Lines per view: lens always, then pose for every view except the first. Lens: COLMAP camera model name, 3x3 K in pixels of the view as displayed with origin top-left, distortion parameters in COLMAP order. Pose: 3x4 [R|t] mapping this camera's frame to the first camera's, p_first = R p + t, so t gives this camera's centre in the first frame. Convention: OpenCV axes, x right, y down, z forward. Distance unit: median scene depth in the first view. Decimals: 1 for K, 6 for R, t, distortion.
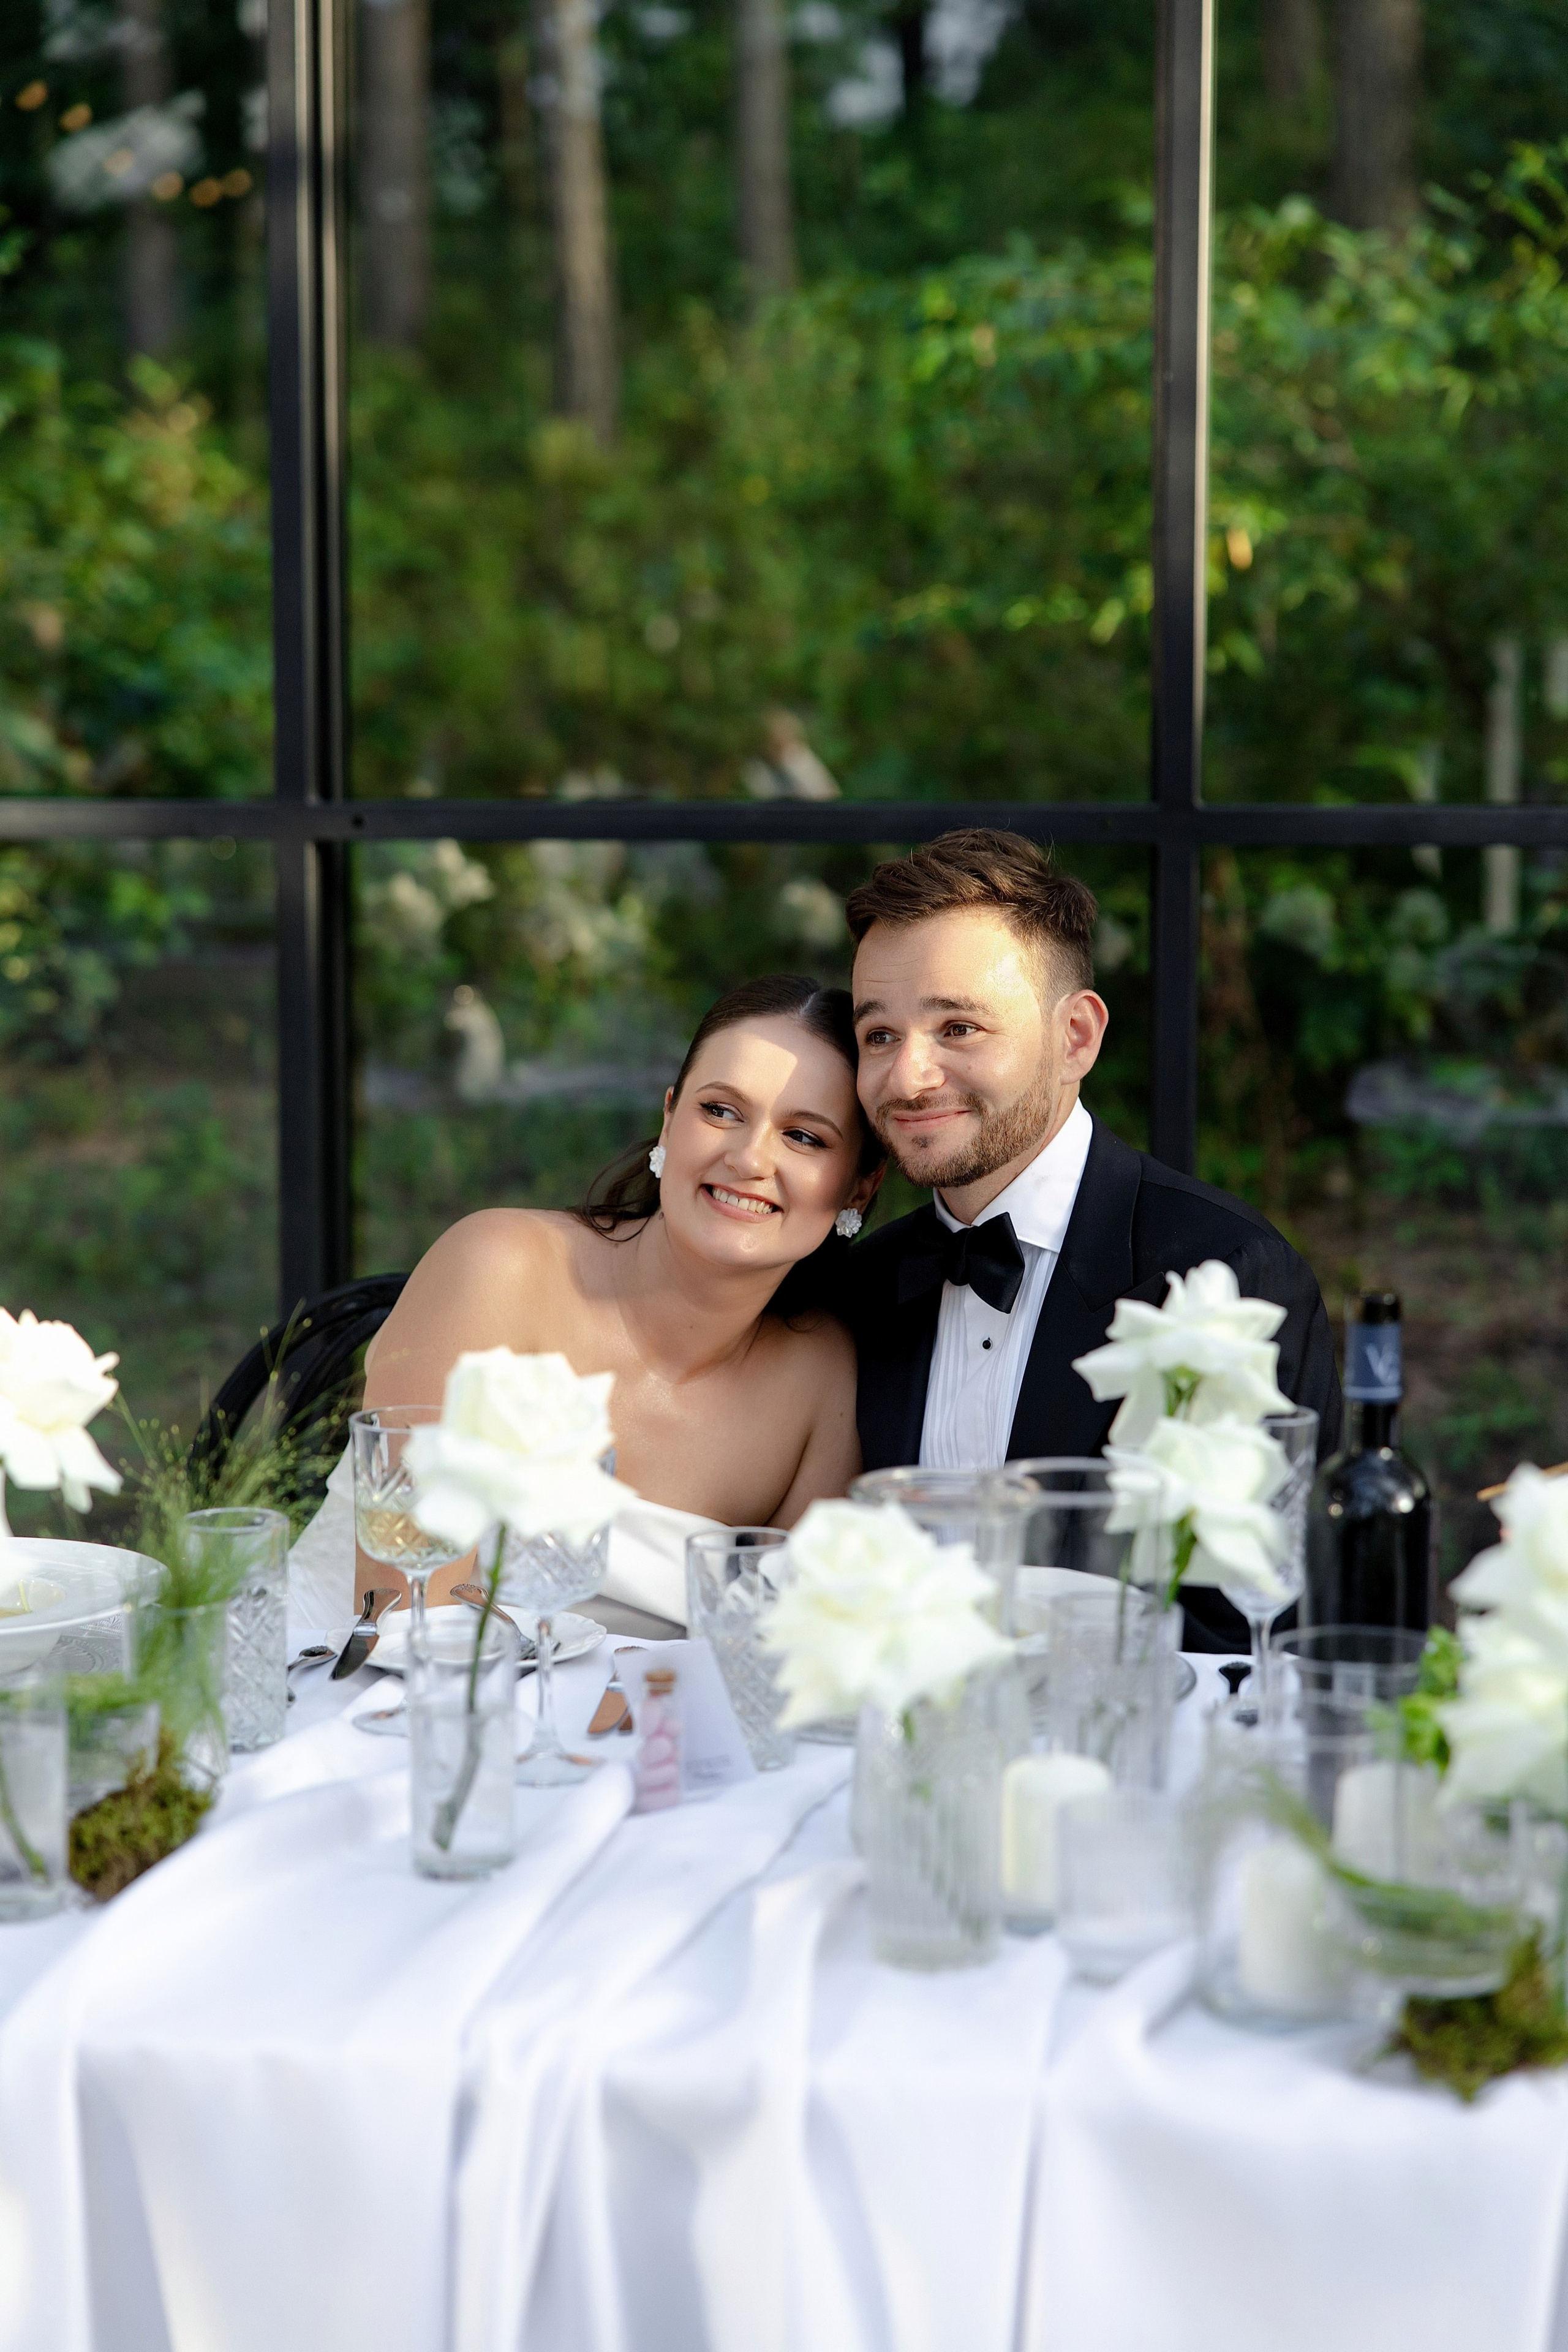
lens RADIAL K [[4552.4, 0, 784.0], [0, 4552.4, 1176.0], [0, 0, 1]] dist [0.039062, 0.176705]
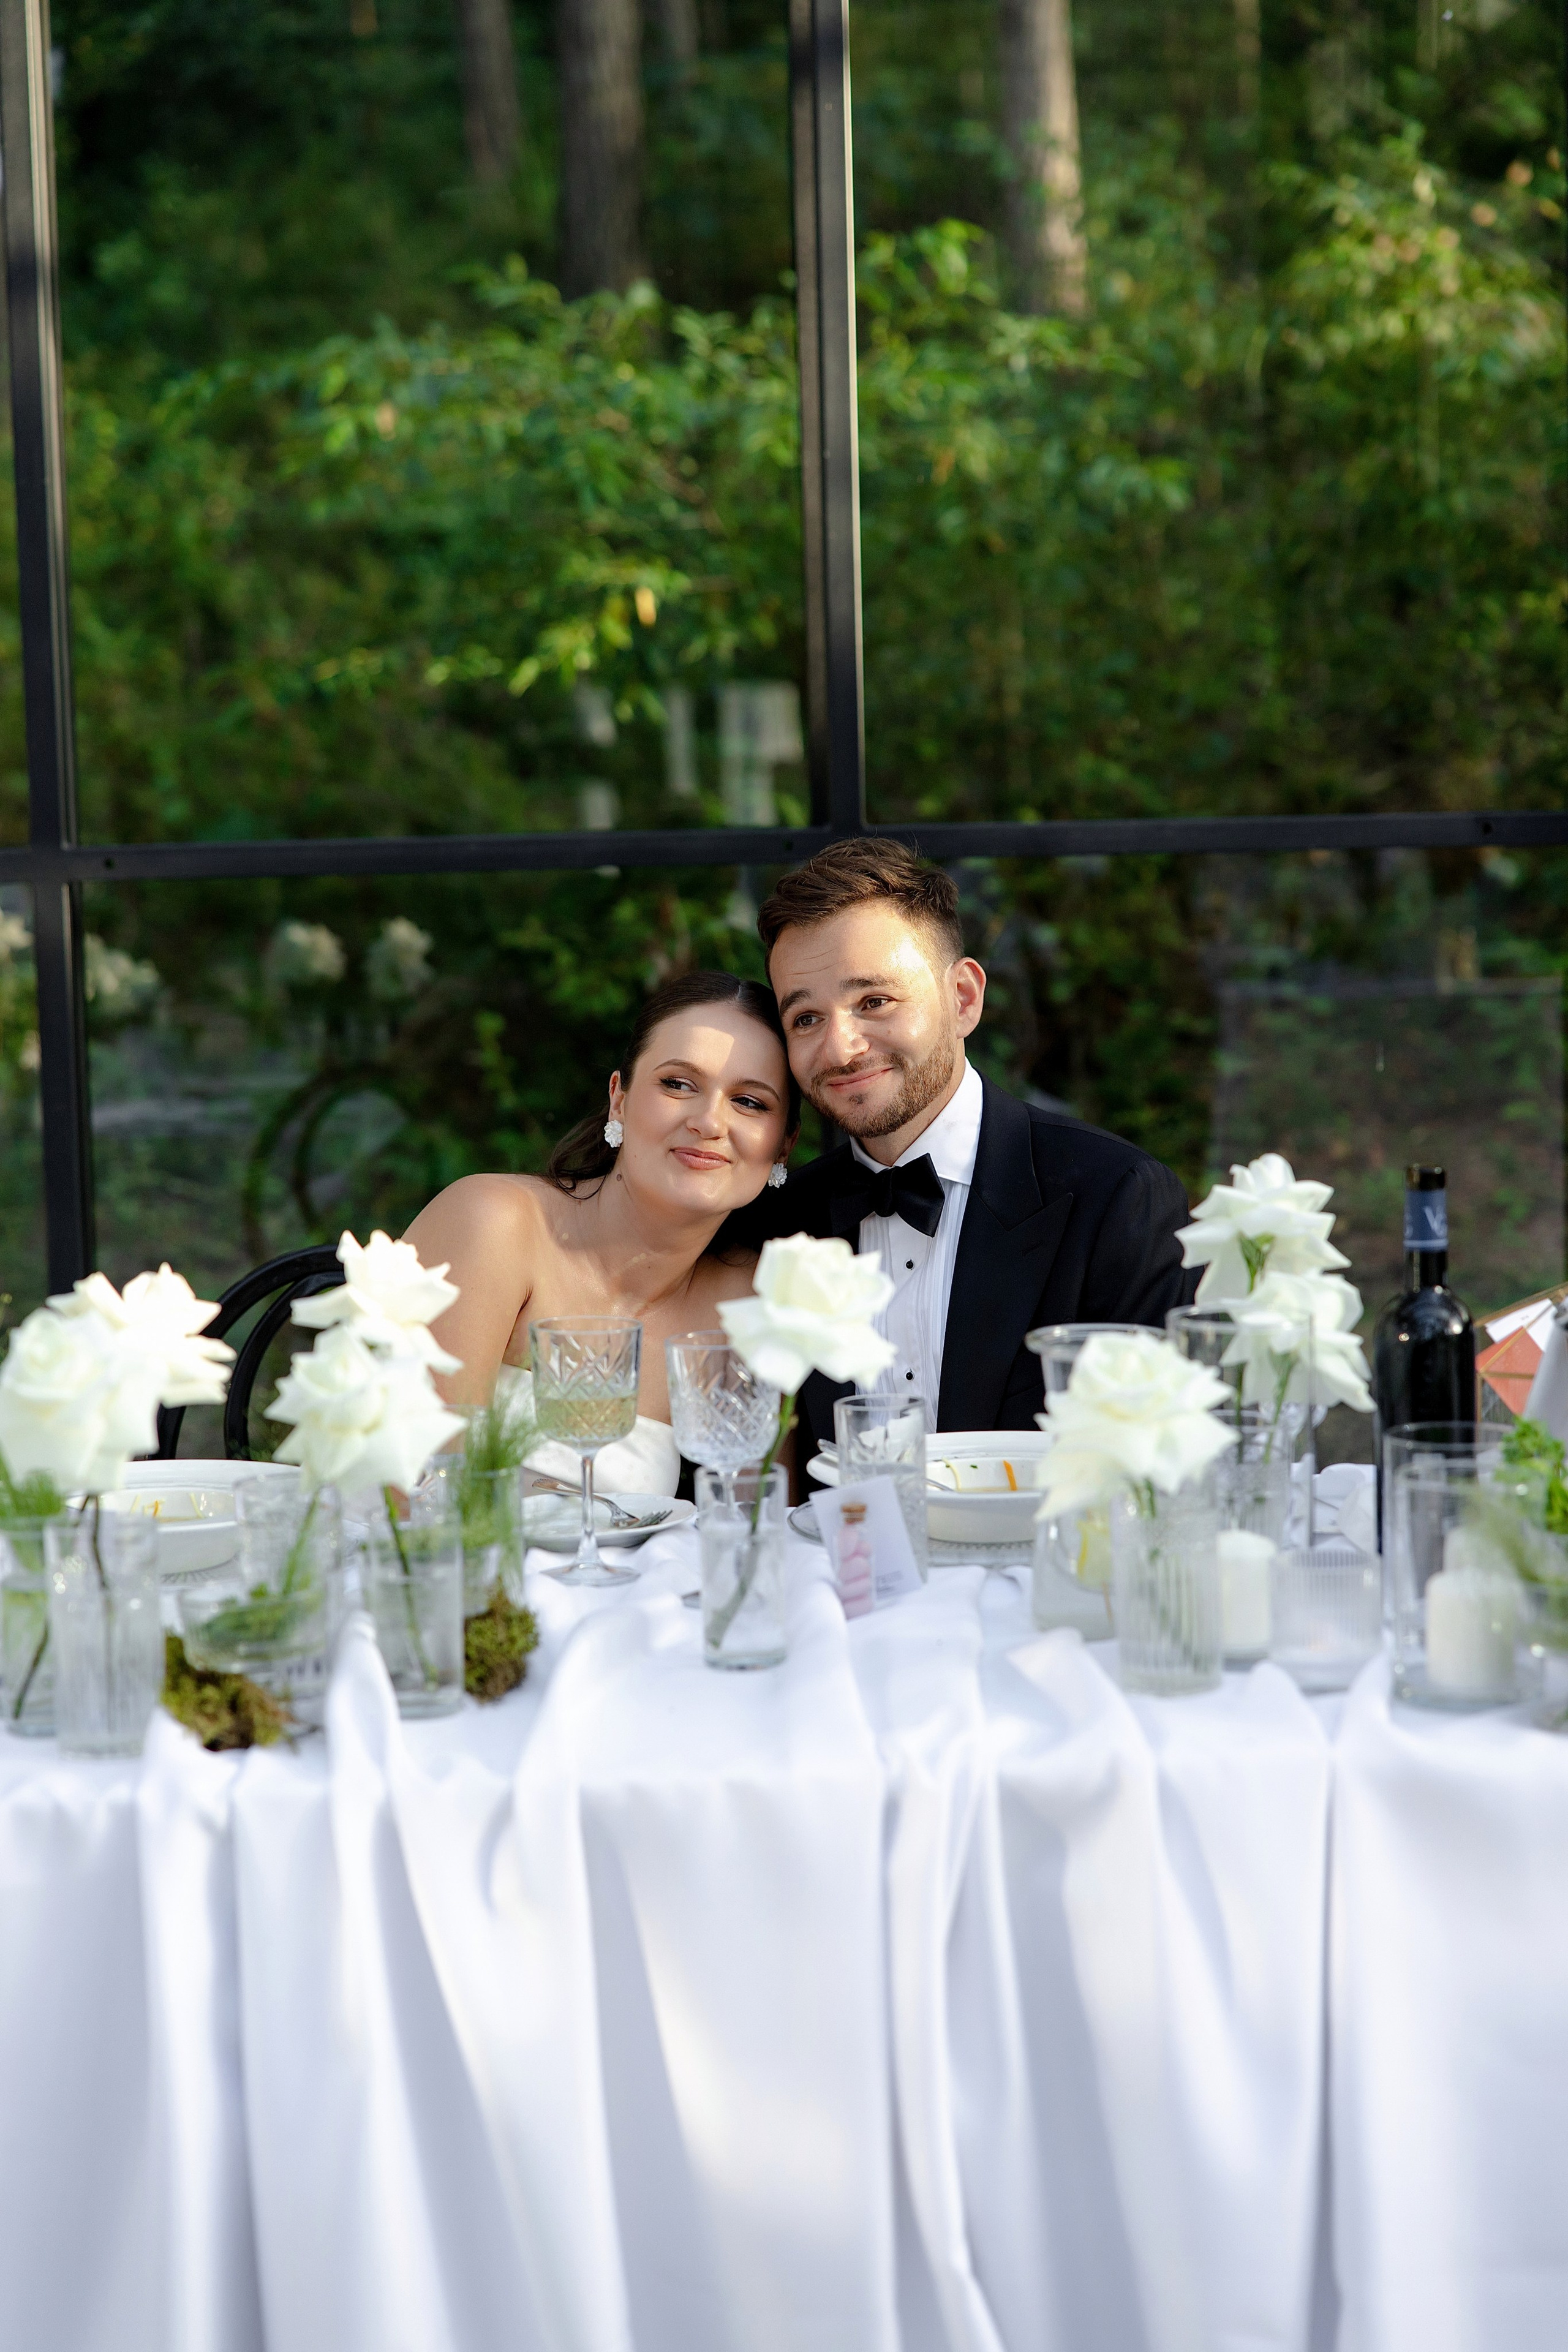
lens RADIAL K [[4675.5, 0, 784.0], [0, 4675.5, 1176.0], [0, 0, 1]] dist [0.105421, -0.128083]
pose [[0.974970, -0.044323, 0.217874, -0.324868], [0.048206, 0.998759, -0.012533, 0.035138], [-0.217048, 0.022723, 0.975896, -0.245757]]
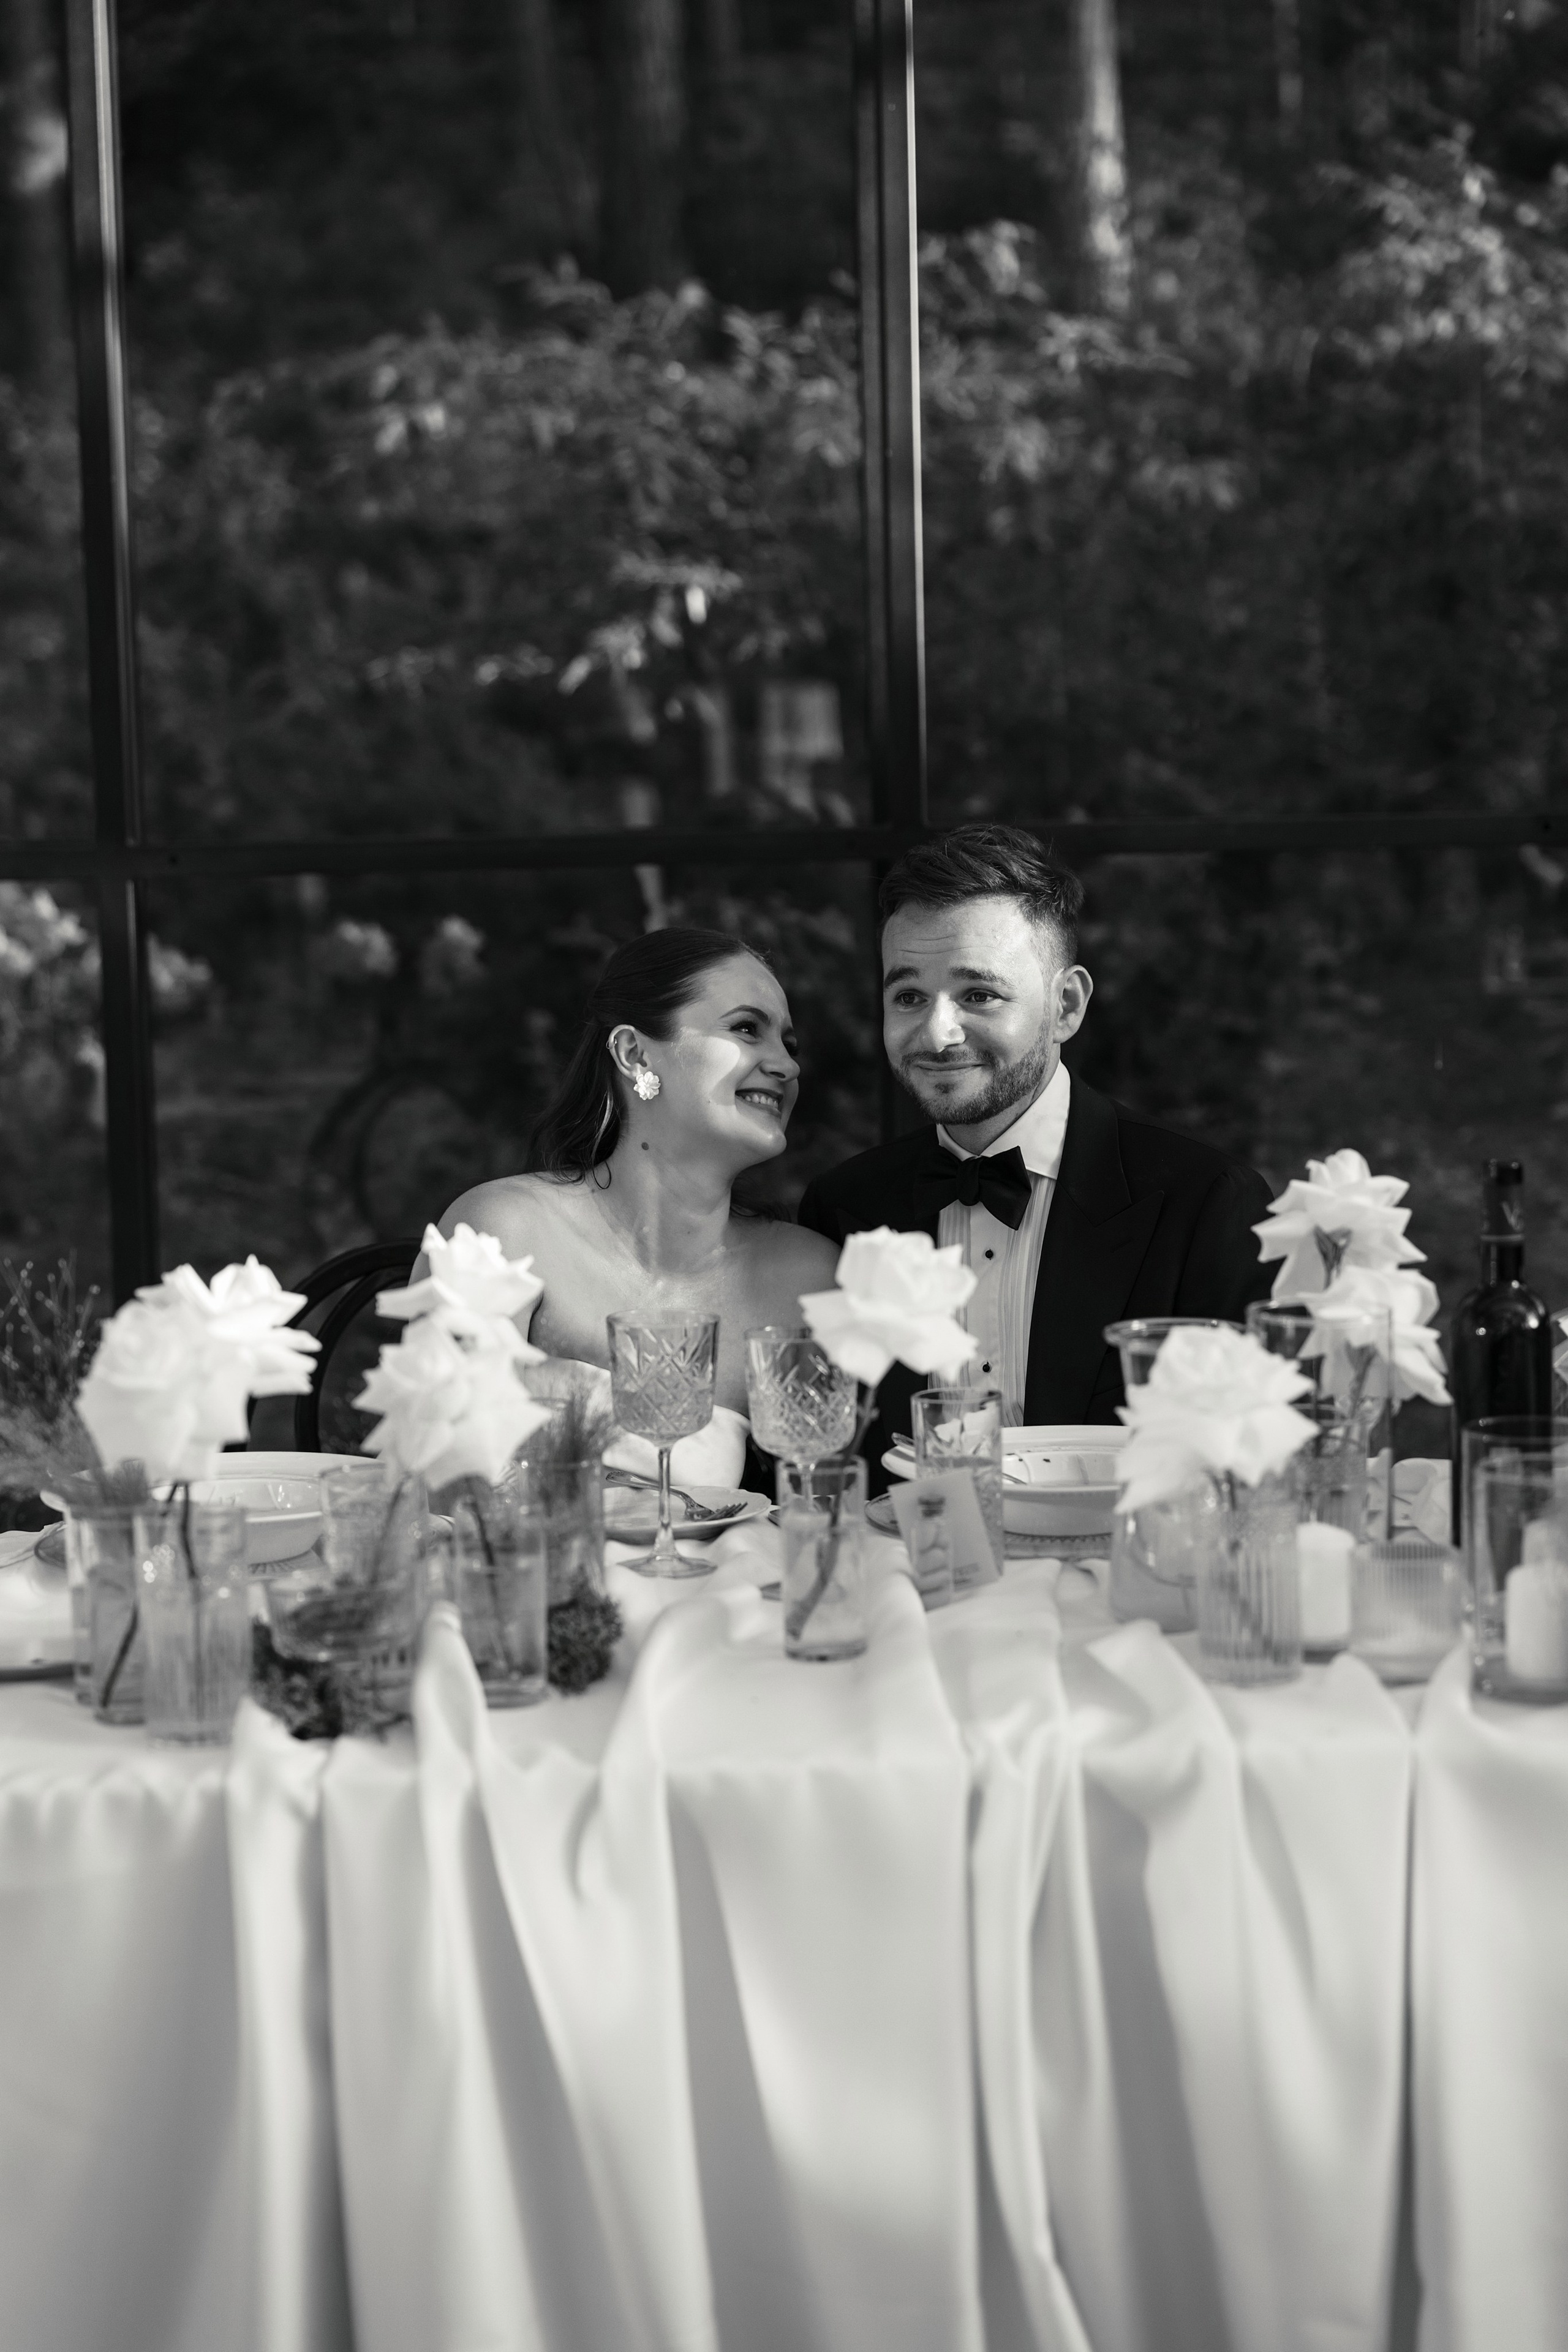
lens RADIAL K [[4675.5, 0, 784.0], [0, 4675.5, 1176.0], [0, 0, 1]] dist [0.105421, -0.128083]
pose [[0.976332, -0.042549, 0.212048, -0.340292], [0.046330, 0.998843, -0.012890, 0.036346], [-0.211254, 0.022410, 0.977174, -0.249520]]
